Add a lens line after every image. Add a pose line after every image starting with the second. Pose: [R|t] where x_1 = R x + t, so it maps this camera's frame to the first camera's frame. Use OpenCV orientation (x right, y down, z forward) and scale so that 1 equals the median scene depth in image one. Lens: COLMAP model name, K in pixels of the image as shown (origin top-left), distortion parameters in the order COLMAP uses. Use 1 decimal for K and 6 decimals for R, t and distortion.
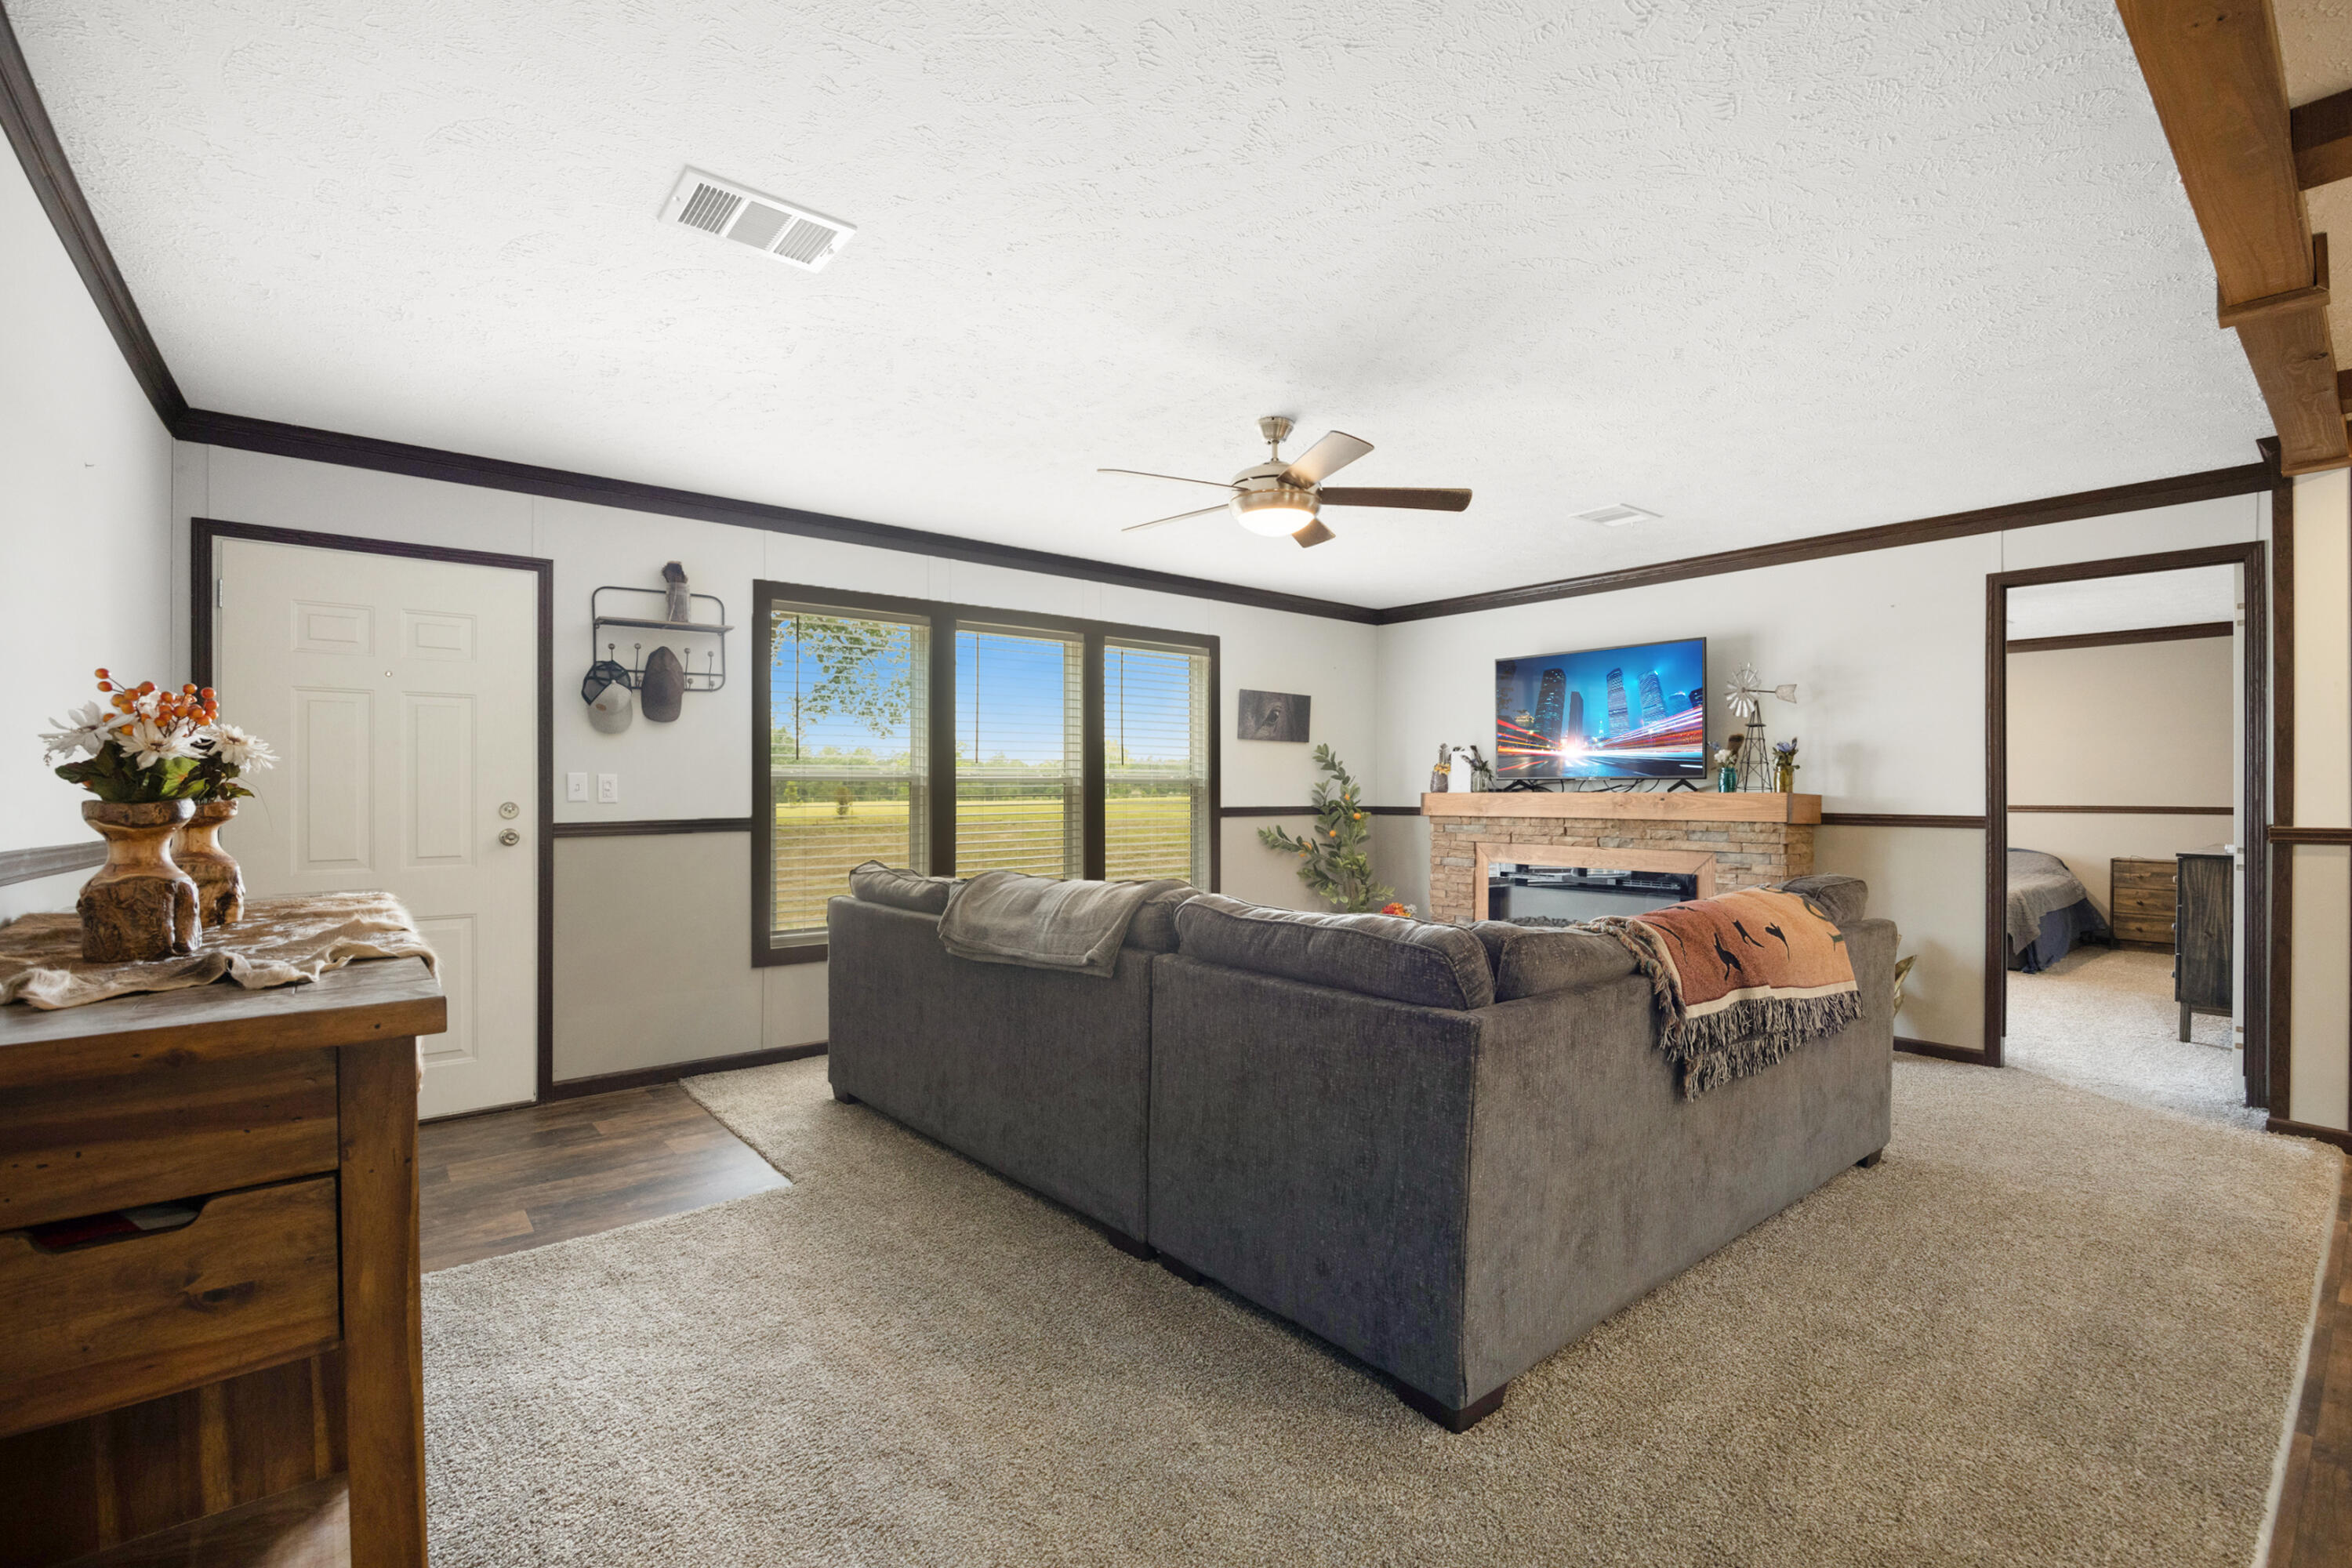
lens RADIAL K [[997.6, 0, 1199.8], [0, 997.6, 762.0], [0, 0, 1]] dist [-0.008424, -0.000228]
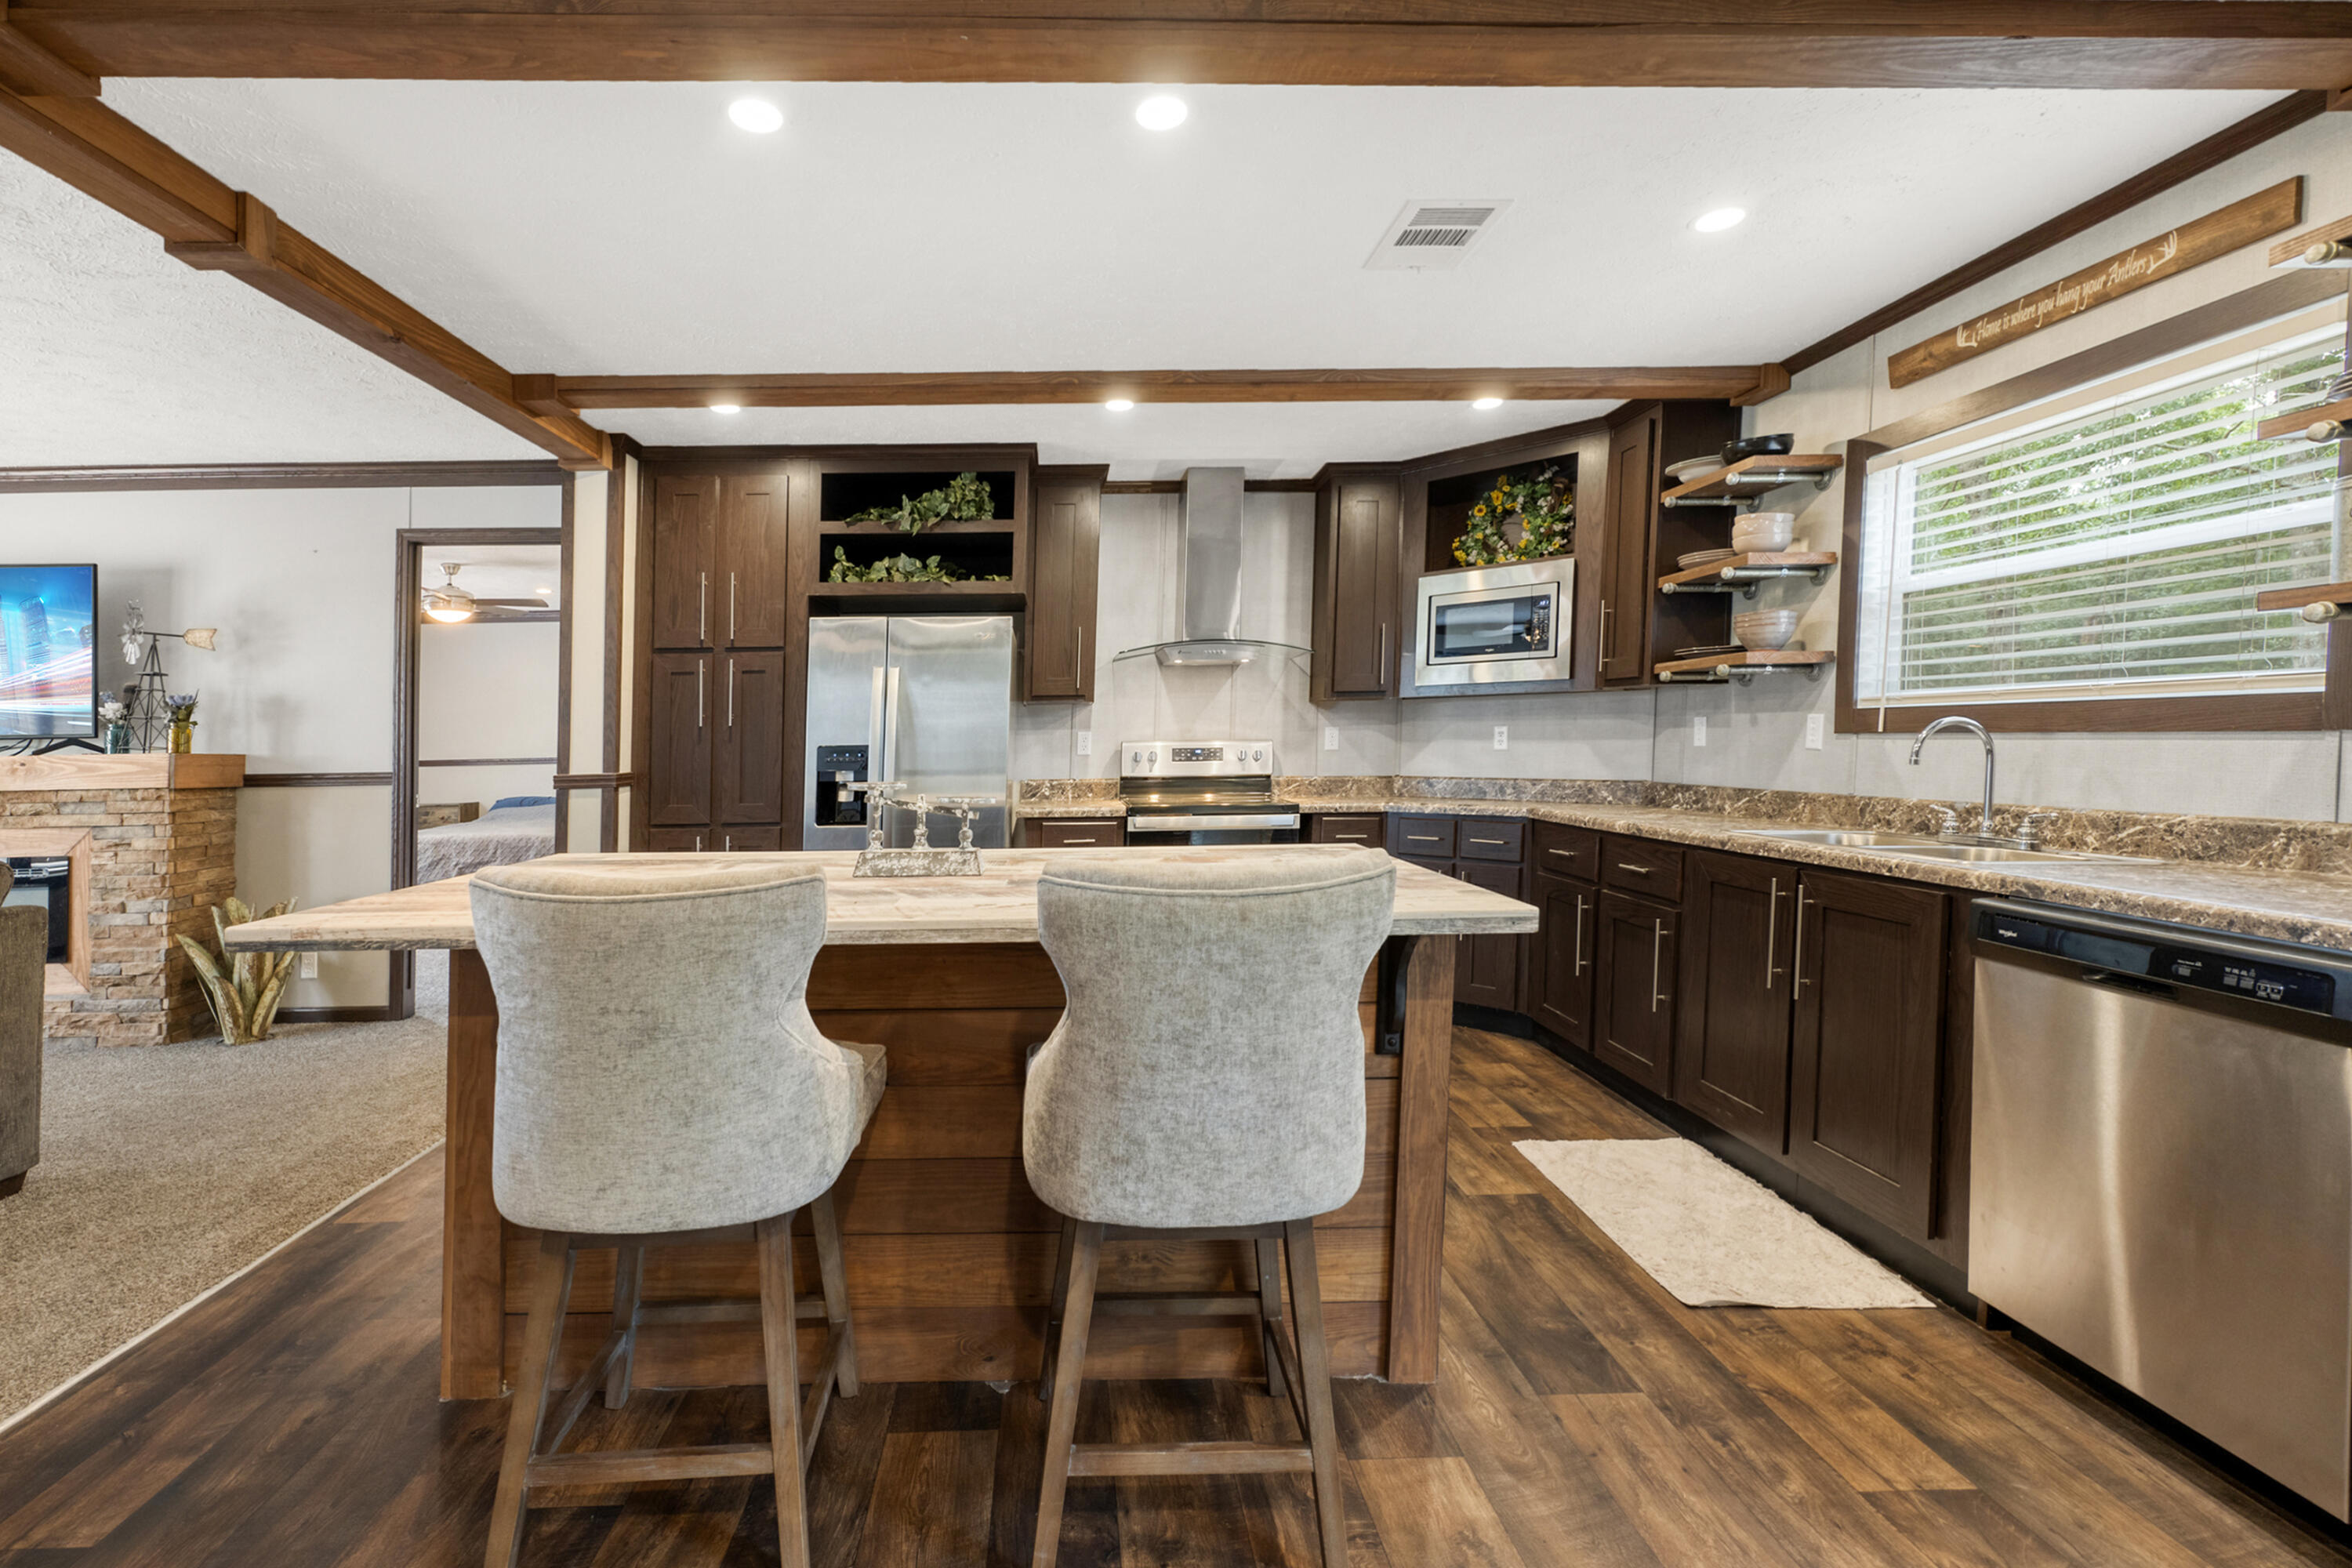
lens RADIAL K [[1002.5, 0, 1049.2], [0, 1002.5, 749.5], [0, 0, 1]] dist [0.006523, -0.000150]
pose [[0.639297, -0.023718, 0.768594, 0.381541], [-0.002543, 0.999454, 0.032958, -0.002639], [-0.768956, -0.023025, 0.638887, -0.134141]]
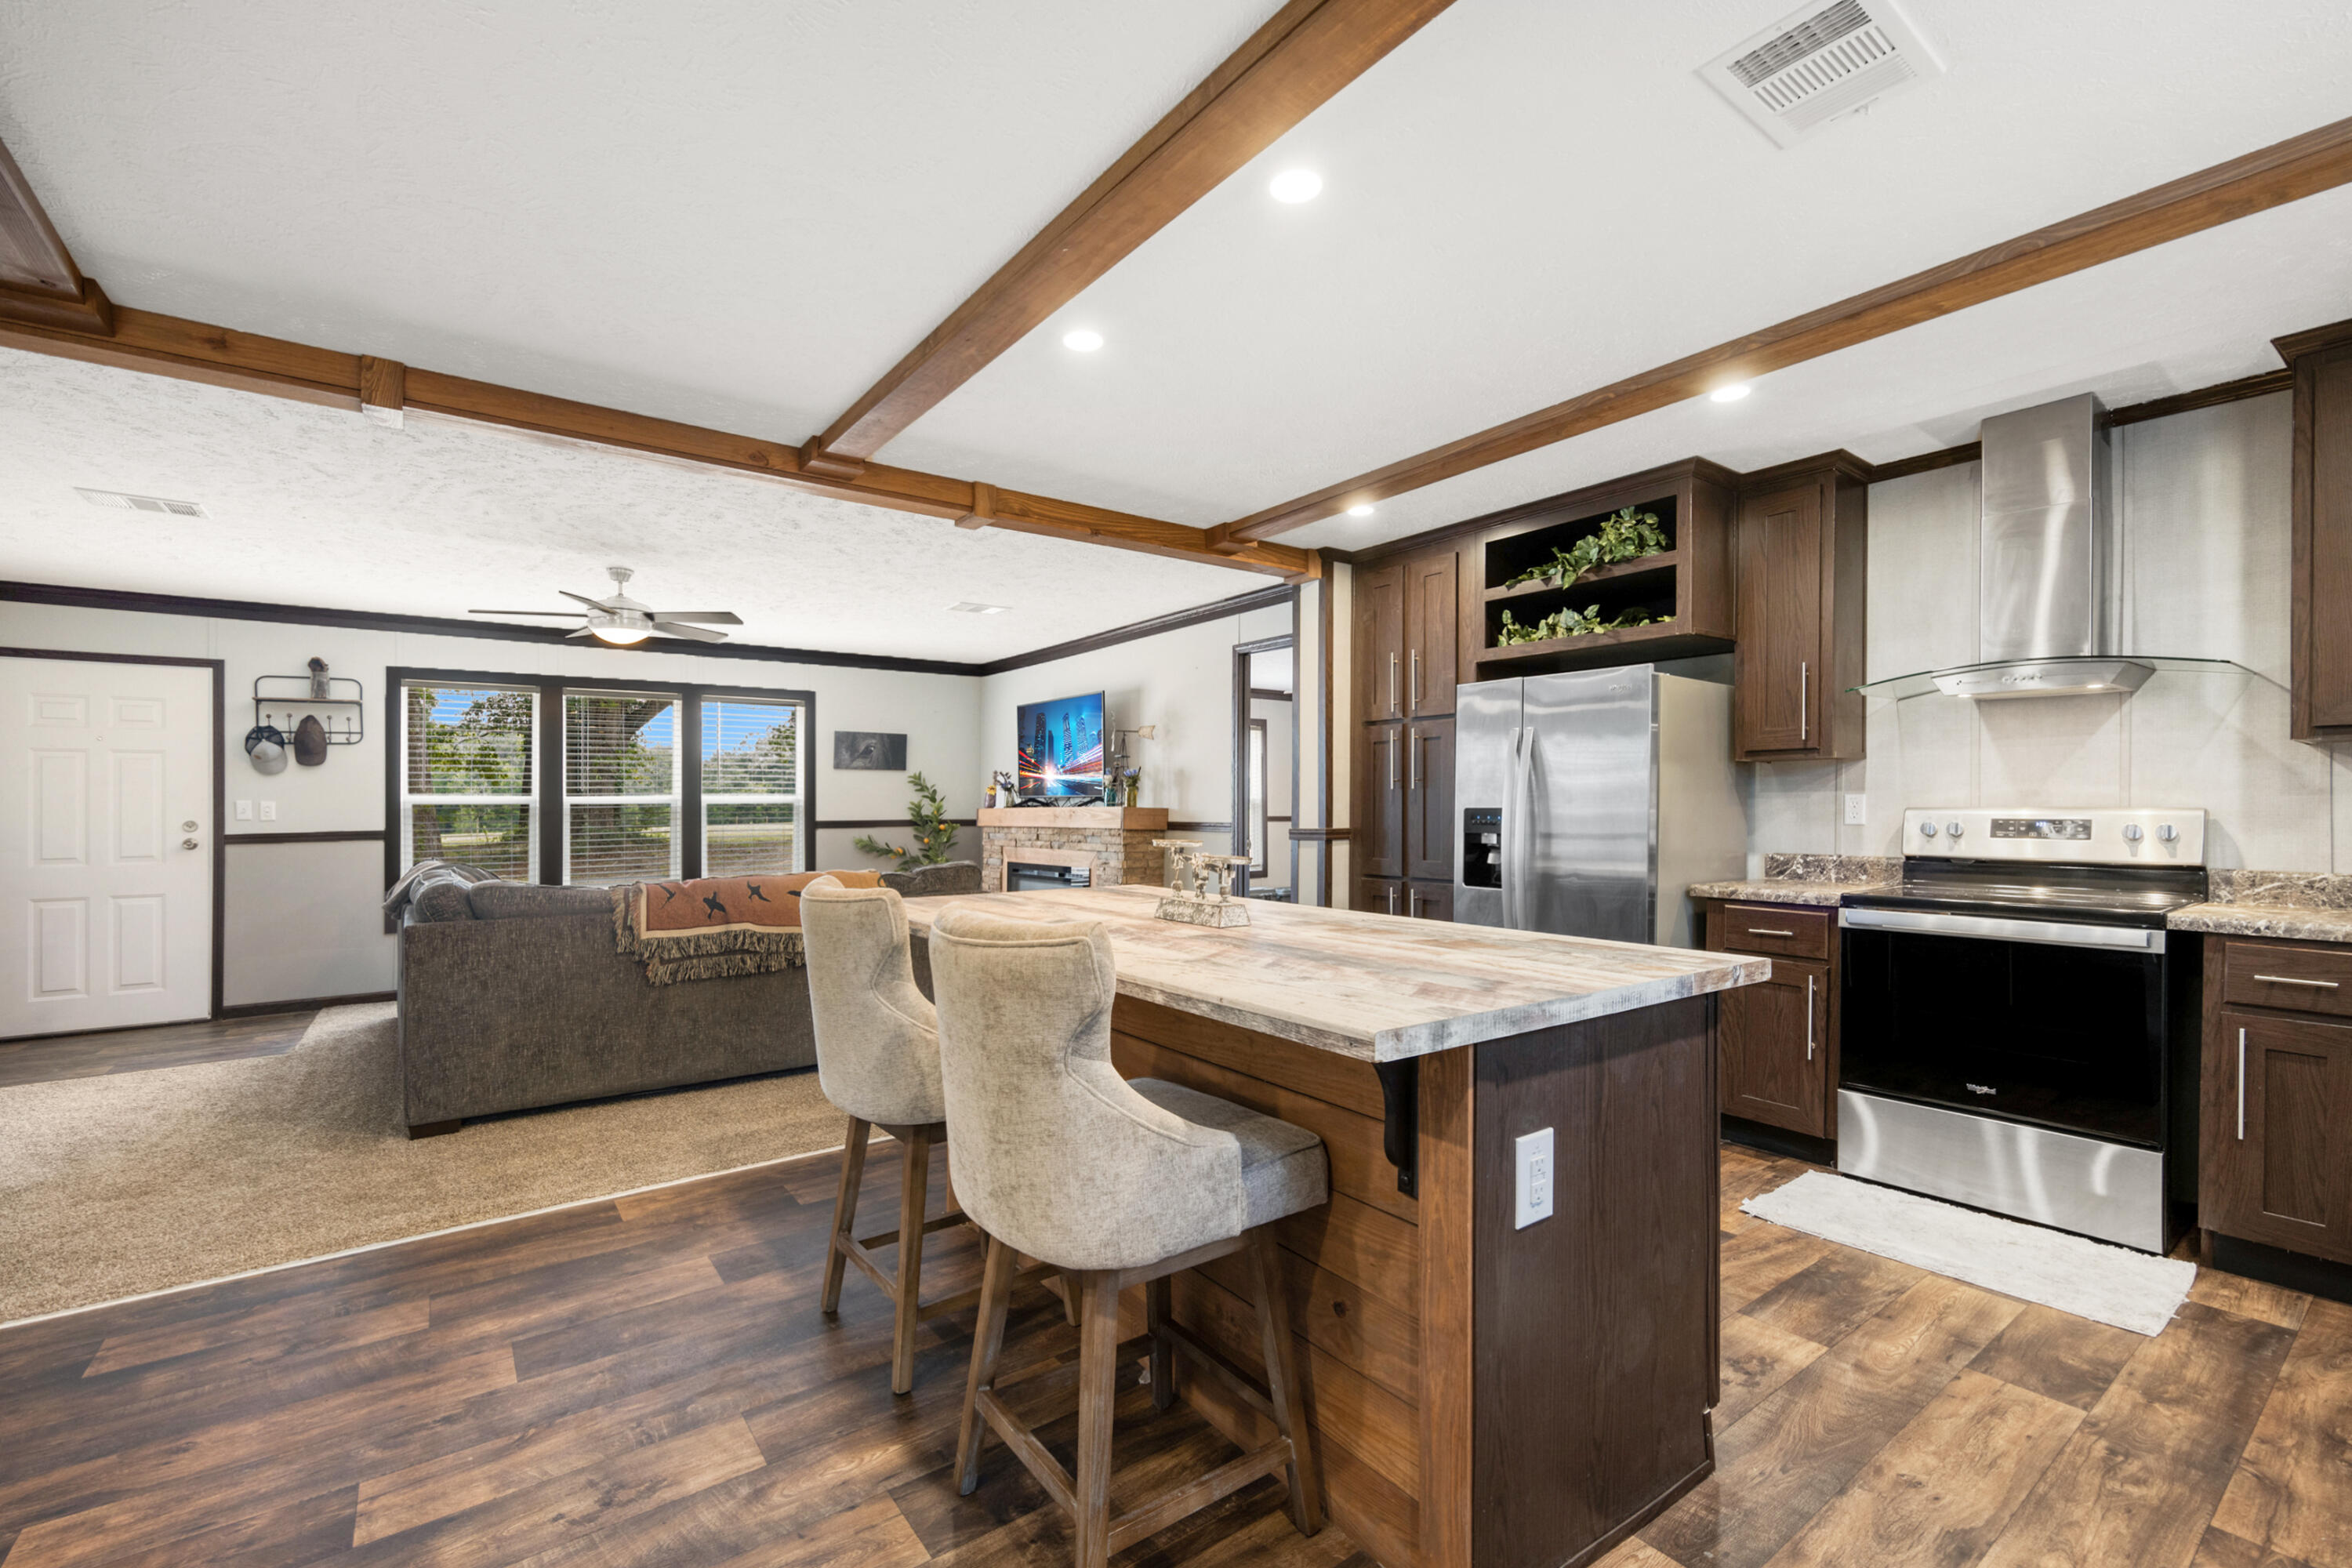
lens RADIAL K [[954.8, 0, 1160.6], [0, 954.8, 782.9], [0, 0, 1]] dist [-0.003017, -0.000285]
pose [[0.998138, -0.011120, -0.059974, 0.679159], [0.011318, 0.999932, 0.002957, -0.004515], [0.059937, -0.003631, 0.998196, -0.283592]]
